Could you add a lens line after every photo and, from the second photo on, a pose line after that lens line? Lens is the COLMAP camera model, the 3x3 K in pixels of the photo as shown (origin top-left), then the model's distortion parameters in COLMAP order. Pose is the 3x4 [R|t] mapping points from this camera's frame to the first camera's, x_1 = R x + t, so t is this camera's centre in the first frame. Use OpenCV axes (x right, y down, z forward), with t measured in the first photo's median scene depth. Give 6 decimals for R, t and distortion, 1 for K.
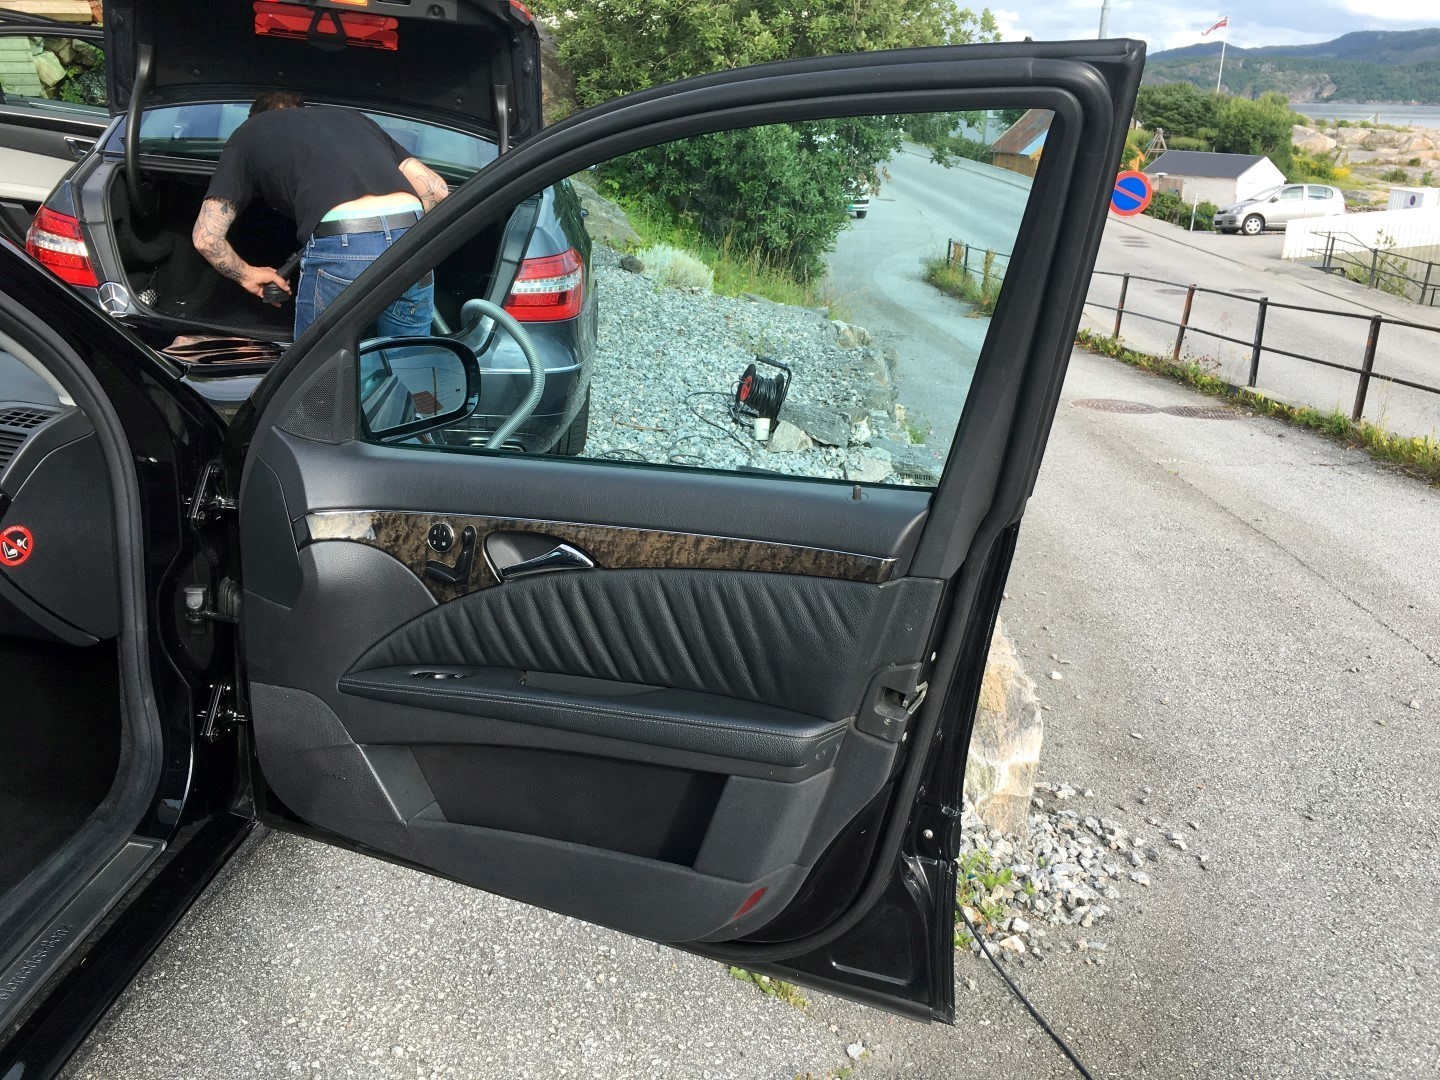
lens RADIAL K [[1226.0, 0, 723.5], [0, 1226.0, 552.3], [0, 0, 1]] dist [0.076707, -0.098373]
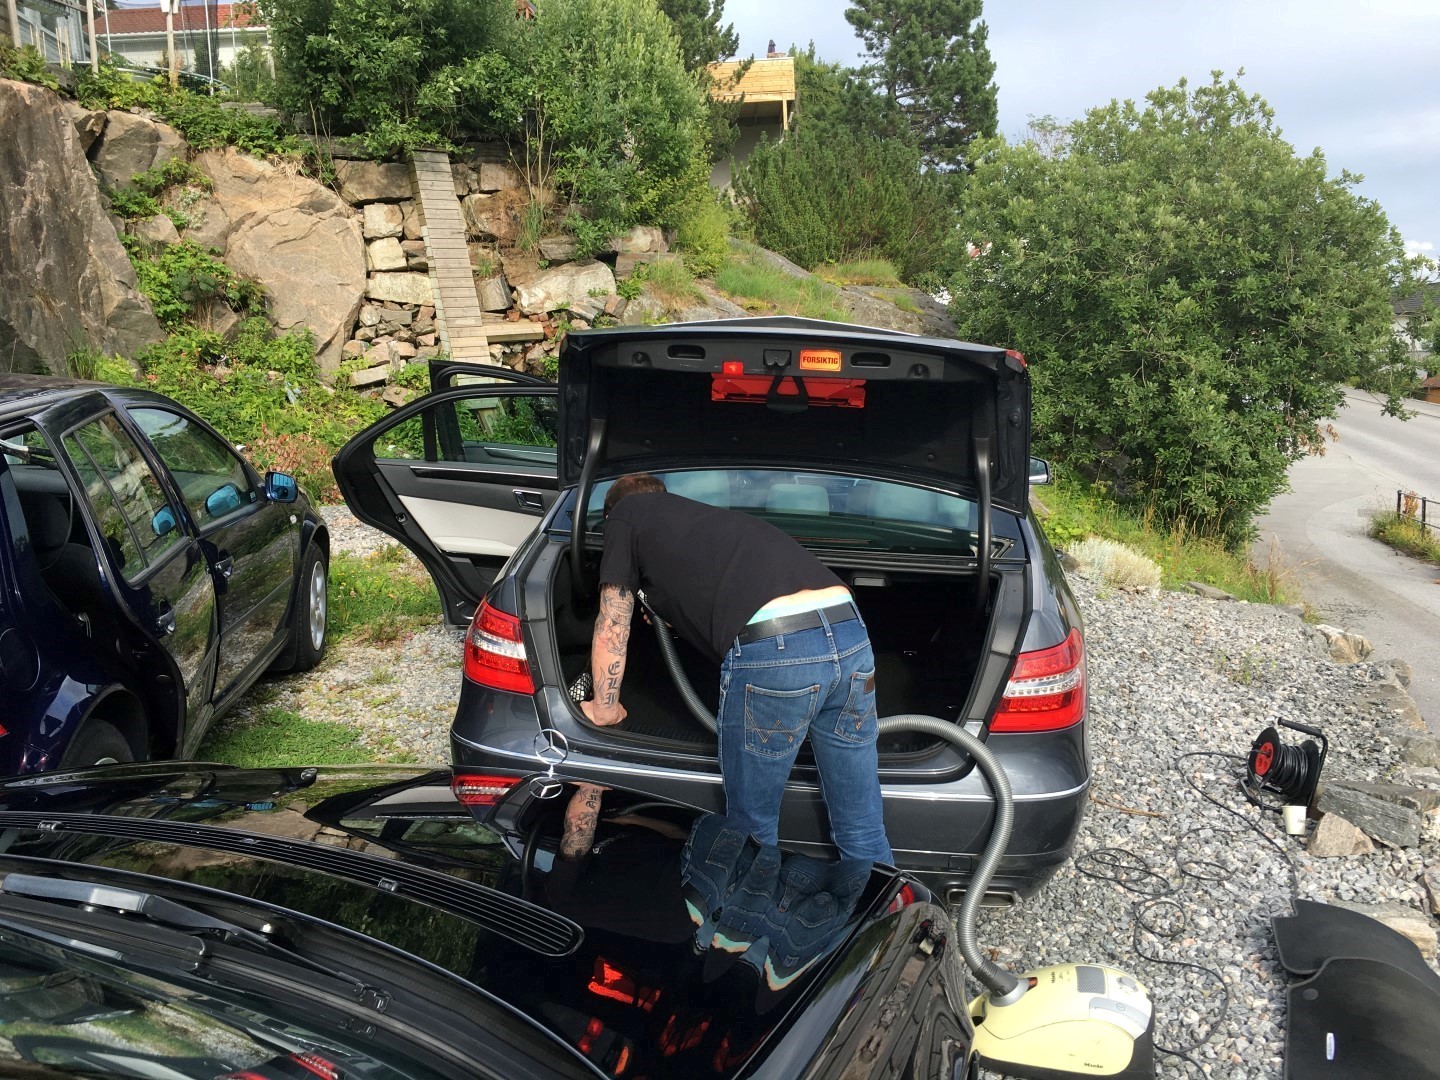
lens RADIAL K [[1226.0, 0, 729.2], [0, 1226.0, 540.7], [0, 0, 1]] dist [0.076707, -0.098373]
pose [[0.956109, -0.018908, -0.292400, -0.047846], [-0.040920, 0.979520, -0.197143, -0.064637], [0.290139, 0.200455, 0.935755, 0.085384]]
